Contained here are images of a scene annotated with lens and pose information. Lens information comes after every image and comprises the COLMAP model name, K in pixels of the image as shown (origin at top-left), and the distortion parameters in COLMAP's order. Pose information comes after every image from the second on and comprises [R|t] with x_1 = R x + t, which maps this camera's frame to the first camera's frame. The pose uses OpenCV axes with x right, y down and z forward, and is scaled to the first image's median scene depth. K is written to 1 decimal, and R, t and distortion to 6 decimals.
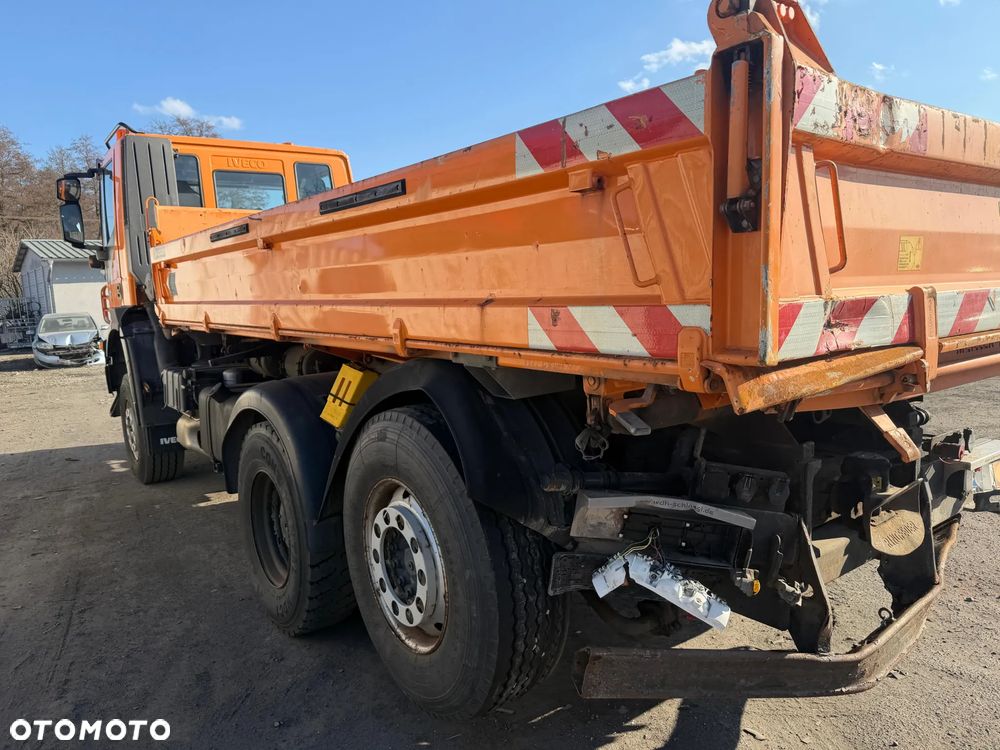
lens RADIAL K [[703.1, 0, 504.0], [0, 703.1, 380.0], [0, 0, 1]] dist [0.074519, -0.113442]
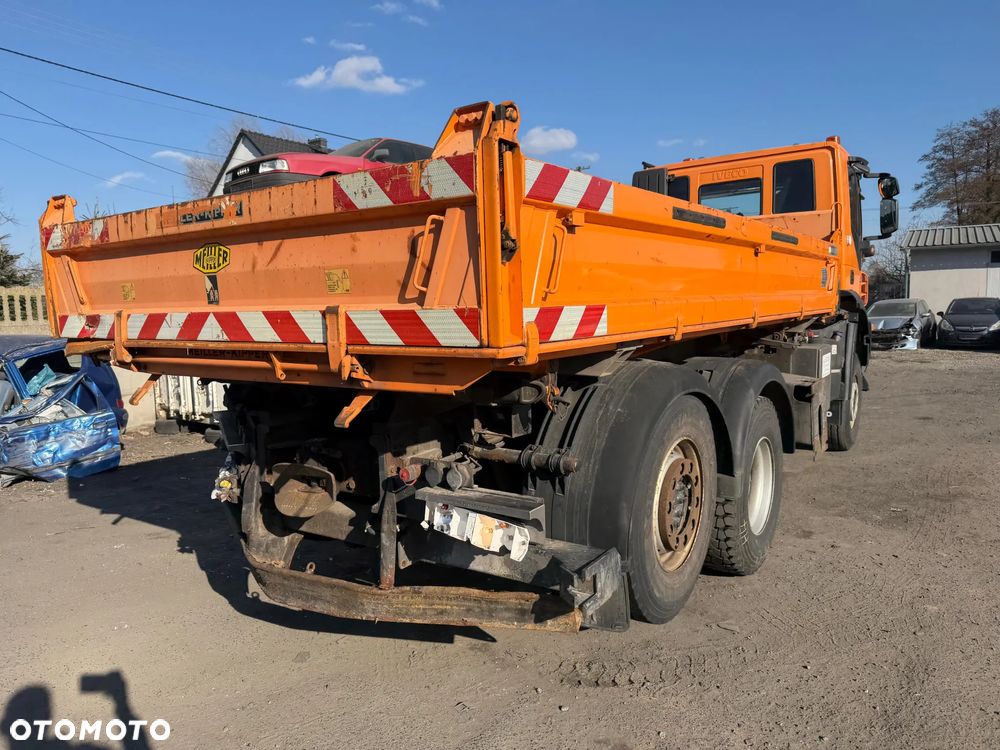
lens RADIAL K [[703.1, 0, 504.0], [0, 703.1, 380.0], [0, 0, 1]] dist [0.074519, -0.113442]
pose [[0.321110, 0.130463, -0.938013, 2.079658], [-0.107140, 0.989112, 0.100893, -0.189986], [0.940962, 0.068101, 0.331592, 1.032571]]
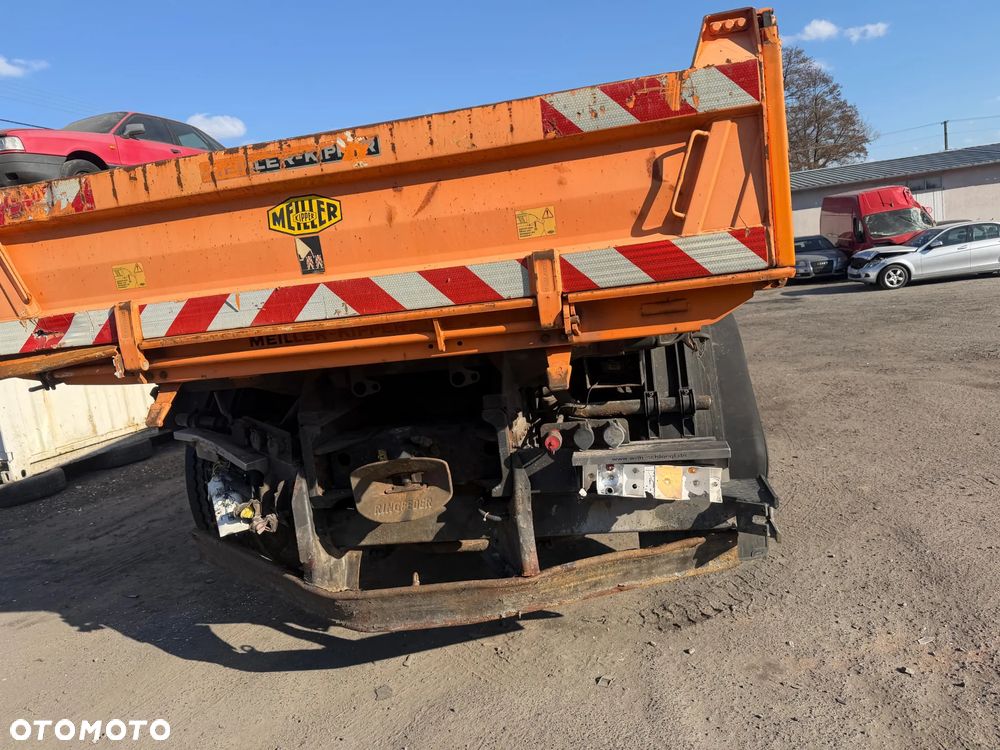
lens RADIAL K [[700.9, 0, 500.0], [0, 700.9, 375.0], [0, 0, 1]] dist [0.093526, -0.128287]
pose [[0.674731, 0.062515, -0.735411, 1.620461], [0.003722, 0.996105, 0.088092, -0.083414], [0.738054, -0.062176, 0.671871, 0.462944]]
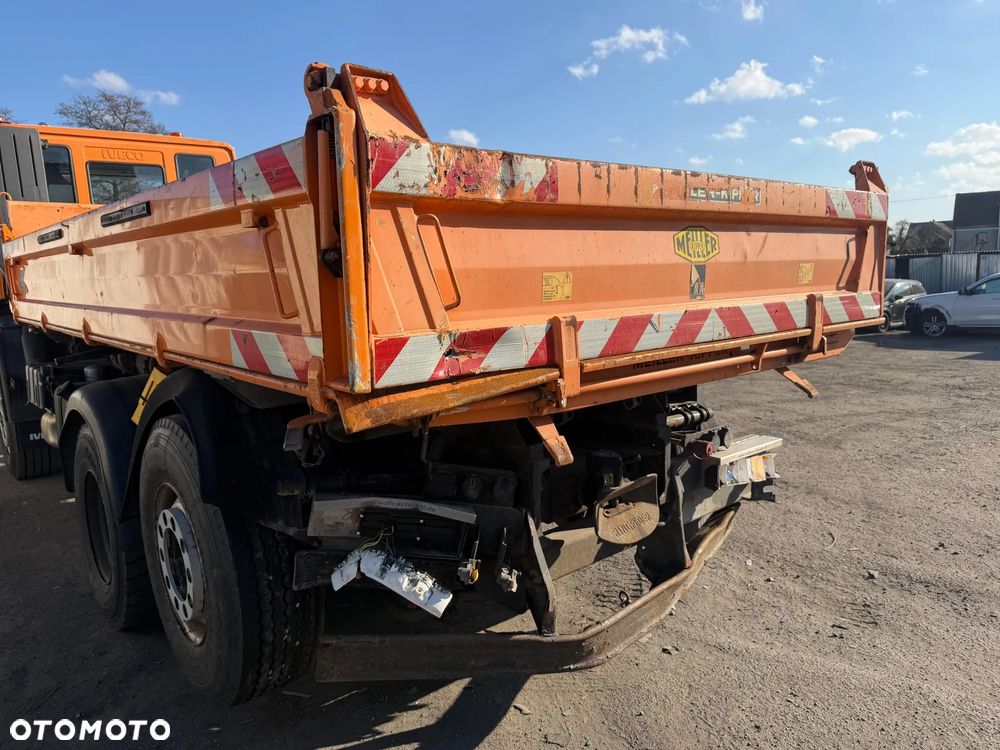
lens RADIAL K [[700.9, 0, 500.0], [0, 700.9, 375.0], [0, 0, 1]] dist [0.093526, -0.128287]
pose [[0.997655, -0.002547, 0.068394, 0.312837], [0.001568, 0.999896, 0.014357, -0.039723], [-0.068423, -0.014216, 0.997555, -0.101237]]
